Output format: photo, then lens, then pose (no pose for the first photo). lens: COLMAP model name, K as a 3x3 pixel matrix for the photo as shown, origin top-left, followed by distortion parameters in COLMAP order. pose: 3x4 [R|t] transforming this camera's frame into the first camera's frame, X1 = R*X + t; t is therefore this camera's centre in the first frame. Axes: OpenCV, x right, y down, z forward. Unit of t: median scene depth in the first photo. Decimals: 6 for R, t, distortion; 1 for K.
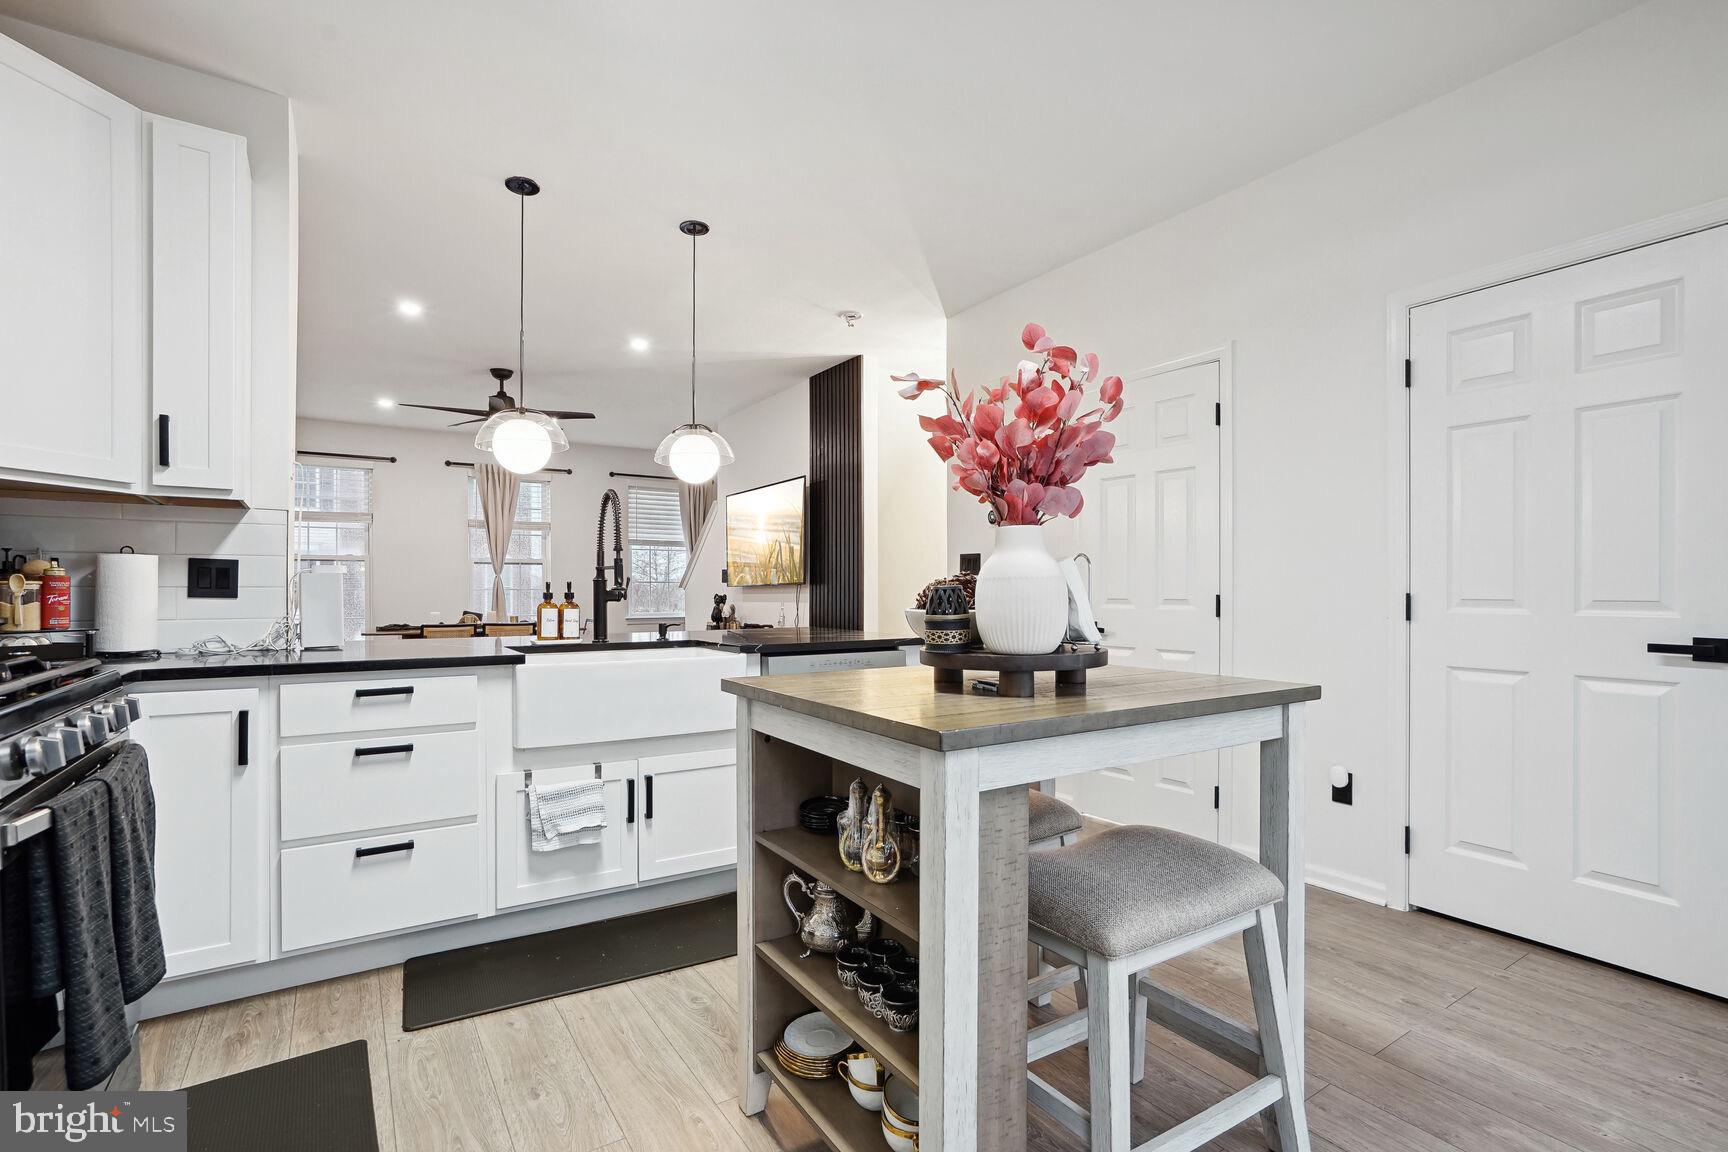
lens RADIAL K [[794.5, 0, 868.1], [0, 794.5, 586.3], [0, 0, 1]] dist [-0.005324, -0.000532]
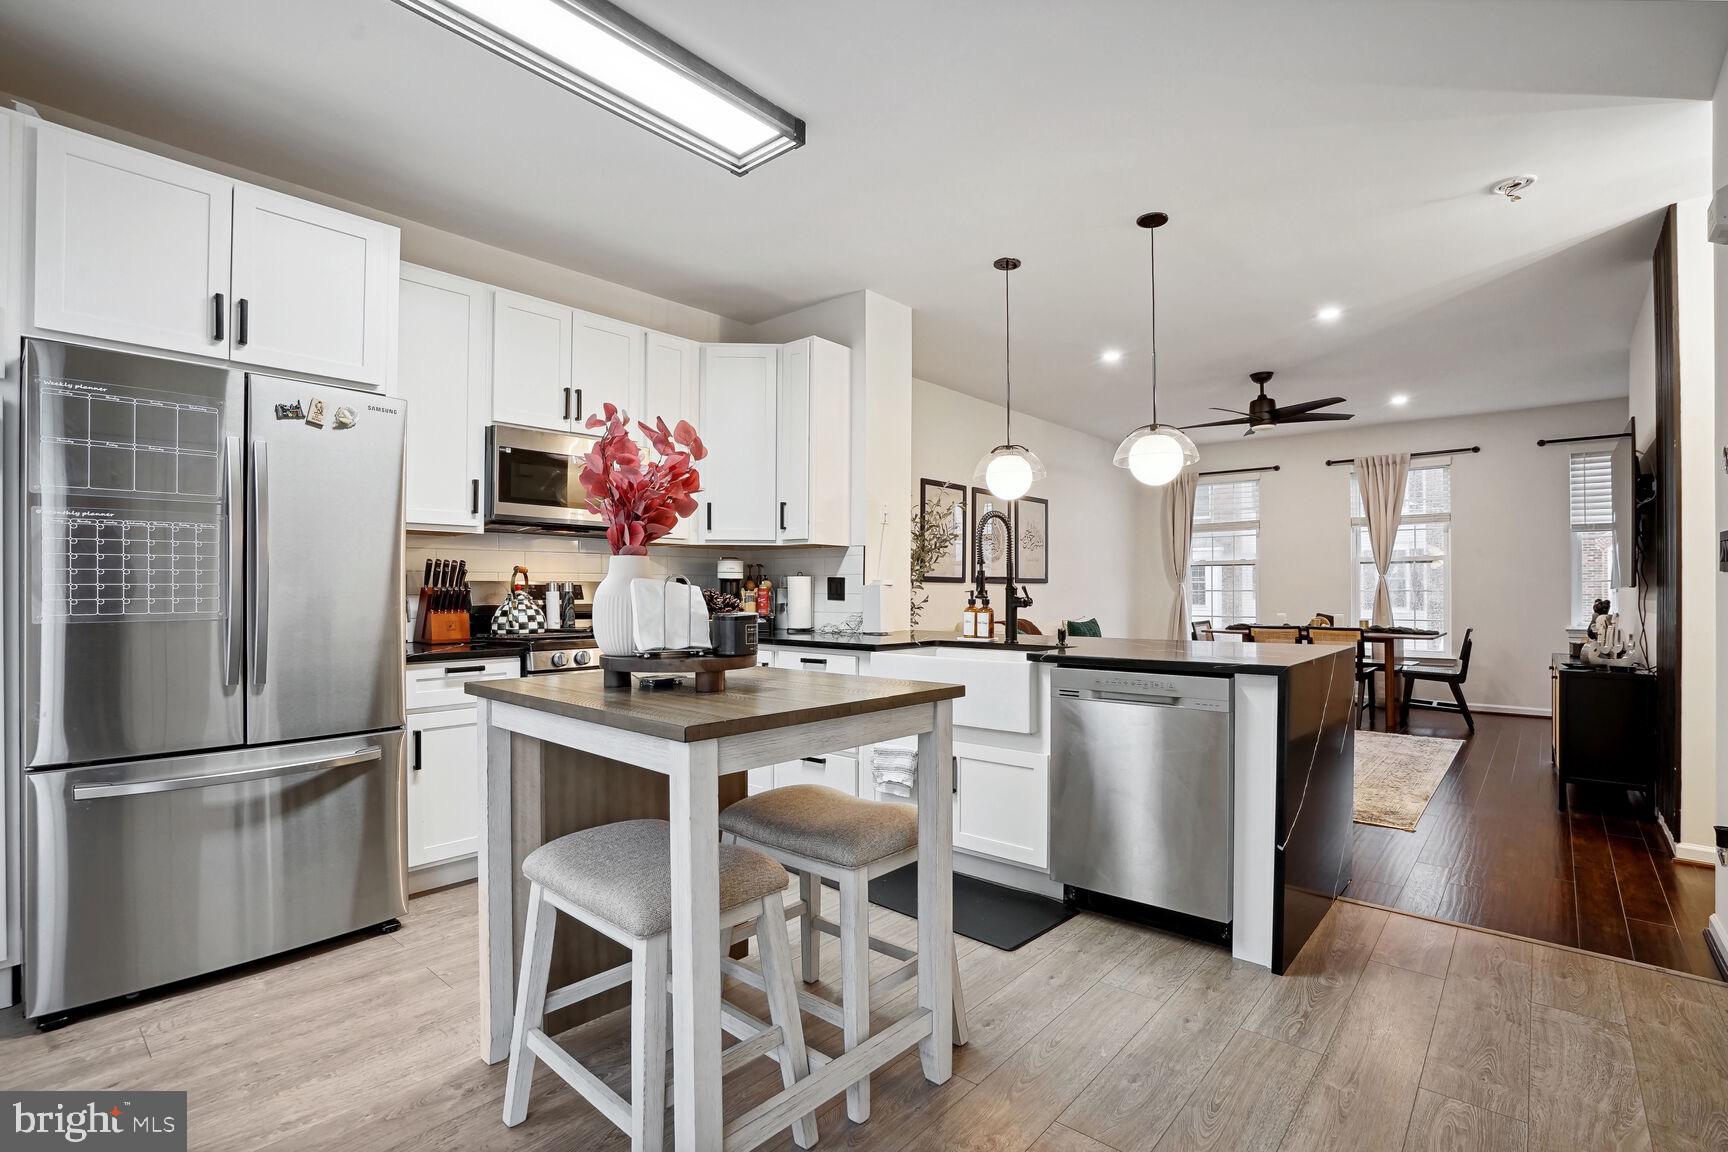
lens RADIAL K [[794.5, 0, 874.0], [0, 794.5, 582.0], [0, 0, 1]] dist [-0.005324, -0.000532]
pose [[0.289343, -0.007084, -0.957199, 0.499418], [0.005048, 0.999970, -0.005875, -0.008644], [0.957212, -0.003132, 0.289371, 0.340874]]
